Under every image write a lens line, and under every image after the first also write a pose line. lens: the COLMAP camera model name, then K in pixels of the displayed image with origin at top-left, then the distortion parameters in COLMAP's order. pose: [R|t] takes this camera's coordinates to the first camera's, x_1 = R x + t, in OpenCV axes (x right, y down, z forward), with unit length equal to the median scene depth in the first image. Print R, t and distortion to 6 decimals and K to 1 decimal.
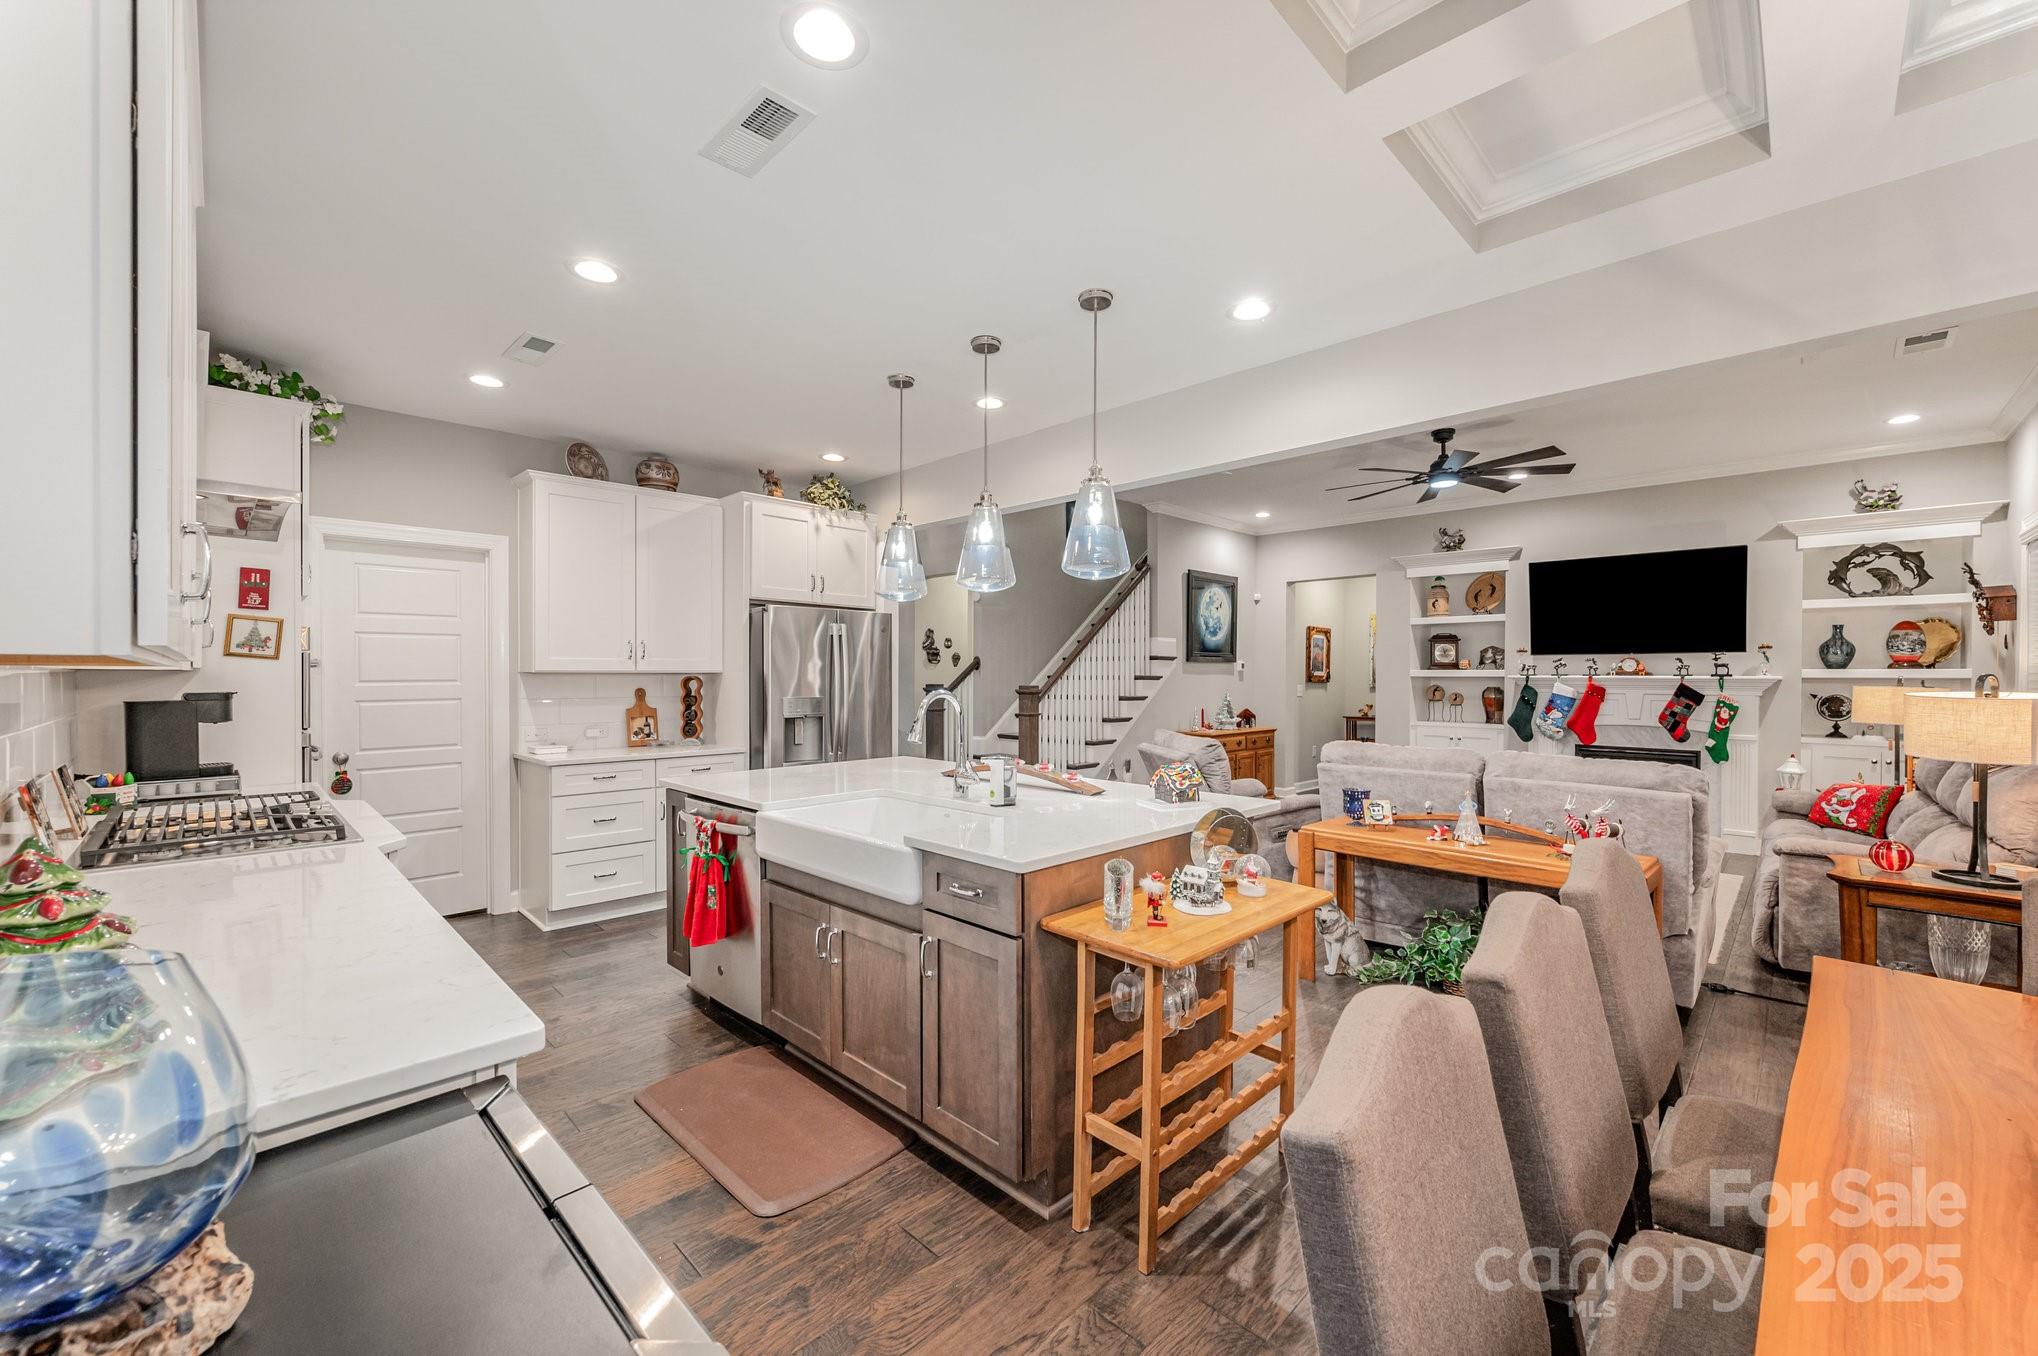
lens RADIAL K [[807.7, 0, 1017.2], [0, 807.7, 677.7], [0, 0, 1]] dist [-0.003301, 0.001306]
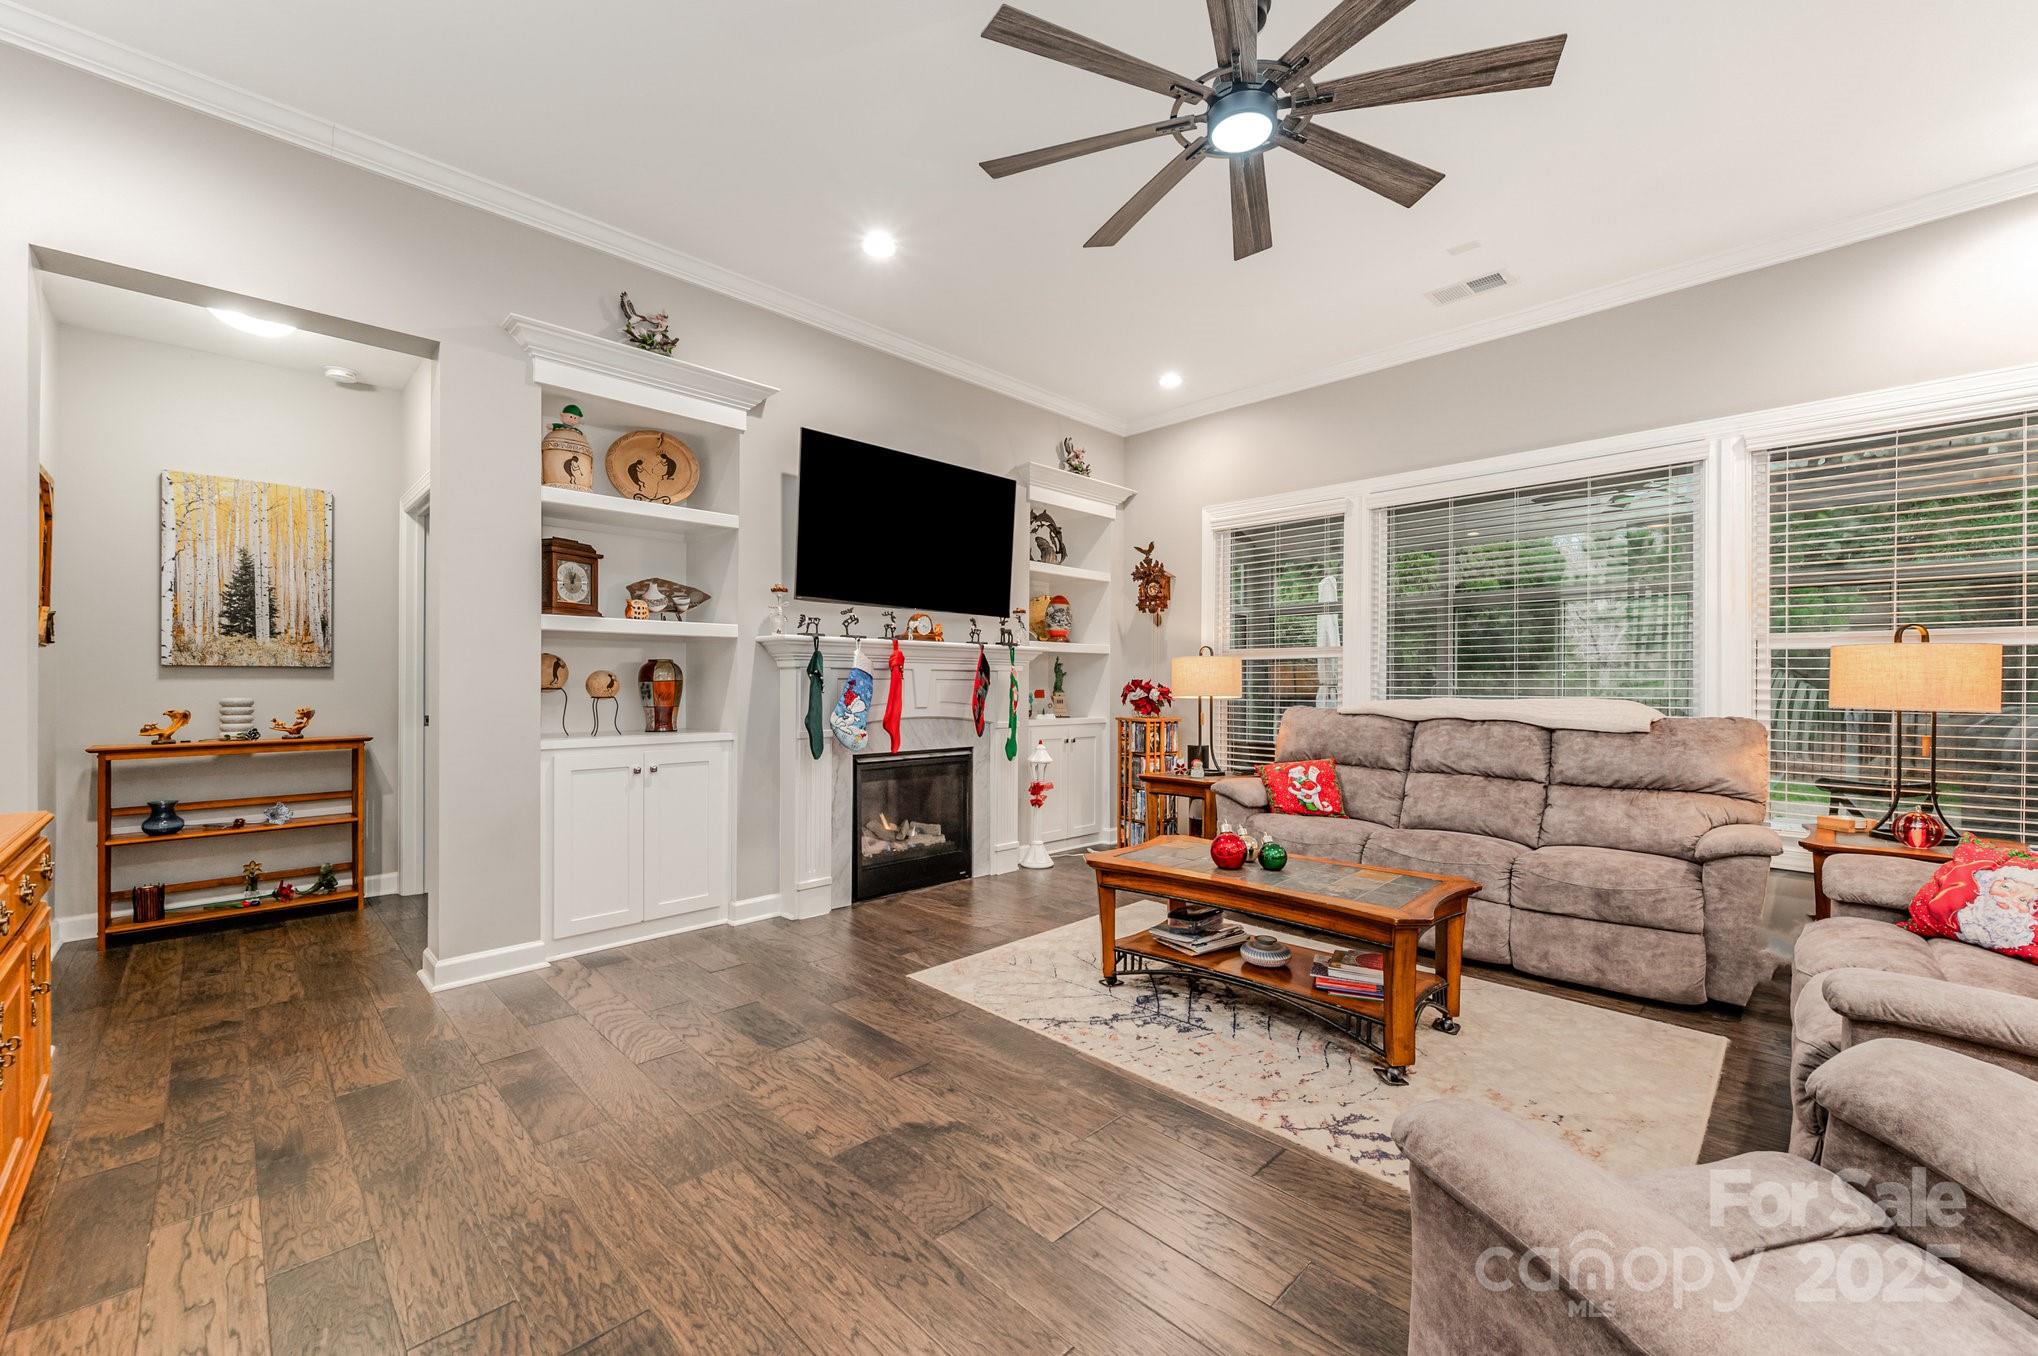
lens RADIAL K [[807.7, 0, 1020.5], [0, 807.7, 683.8], [0, 0, 1]] dist [-0.003301, 0.001306]
pose [[0.004351, -0.006337, 0.999970, 0.109392], [-0.000775, 0.999980, 0.006340, 0.029278], [-0.999990, -0.000803, 0.004346, 0.973510]]
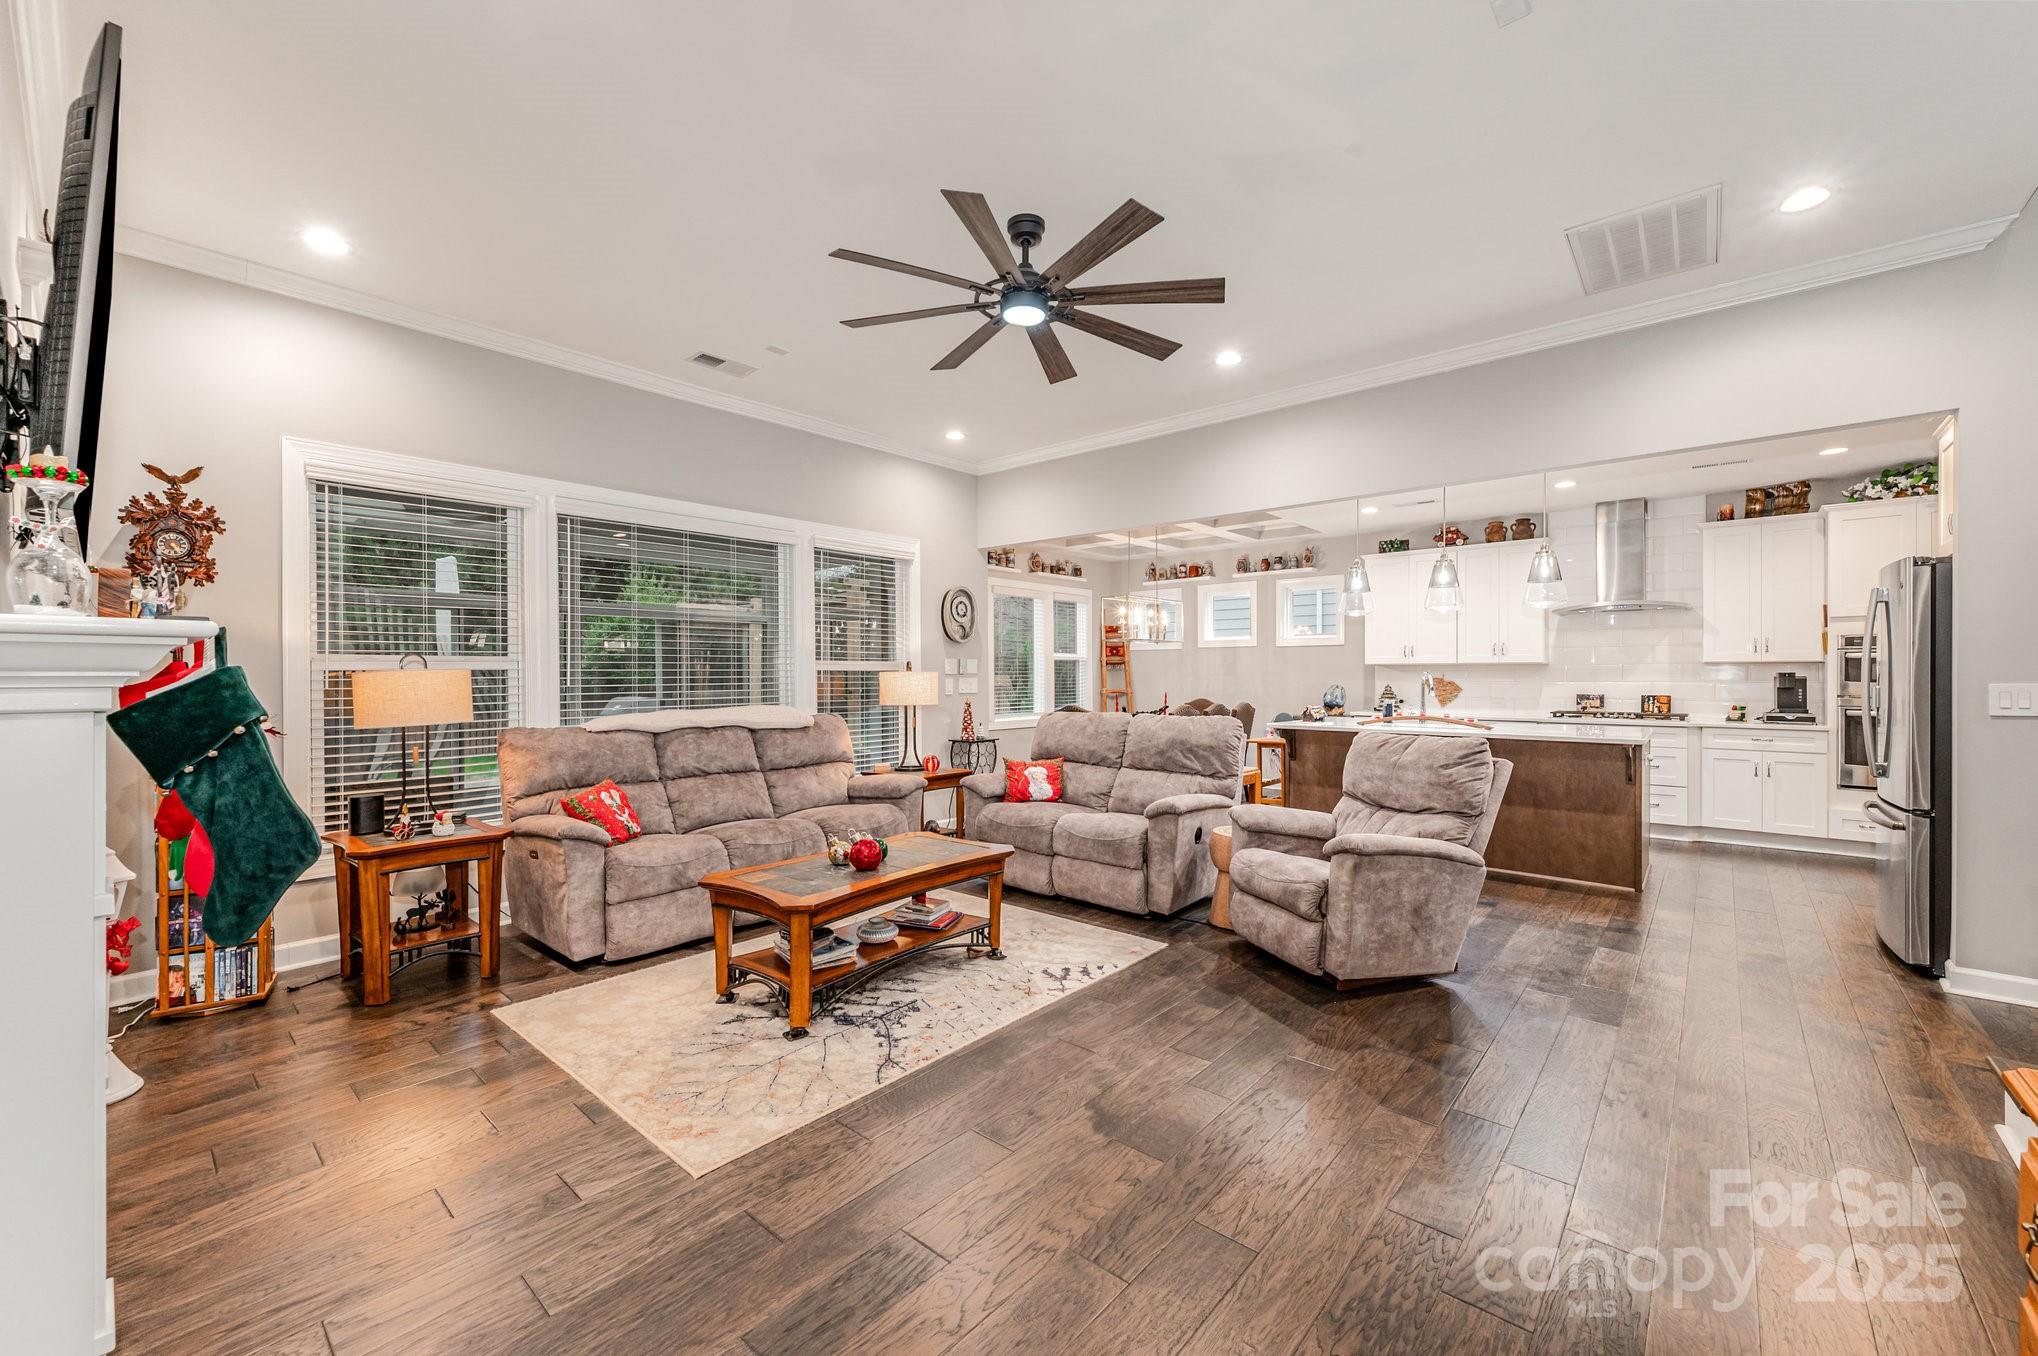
lens RADIAL K [[807.7, 0, 1019.9], [0, 807.7, 676.3], [0, 0, 1]] dist [-0.003301, 0.001306]
pose [[-0.997996, -0.001904, -0.063253, 0.498682], [-0.002251, 0.999983, 0.005416, 0.009564], [0.063241, 0.005548, -0.997983, 1.377394]]
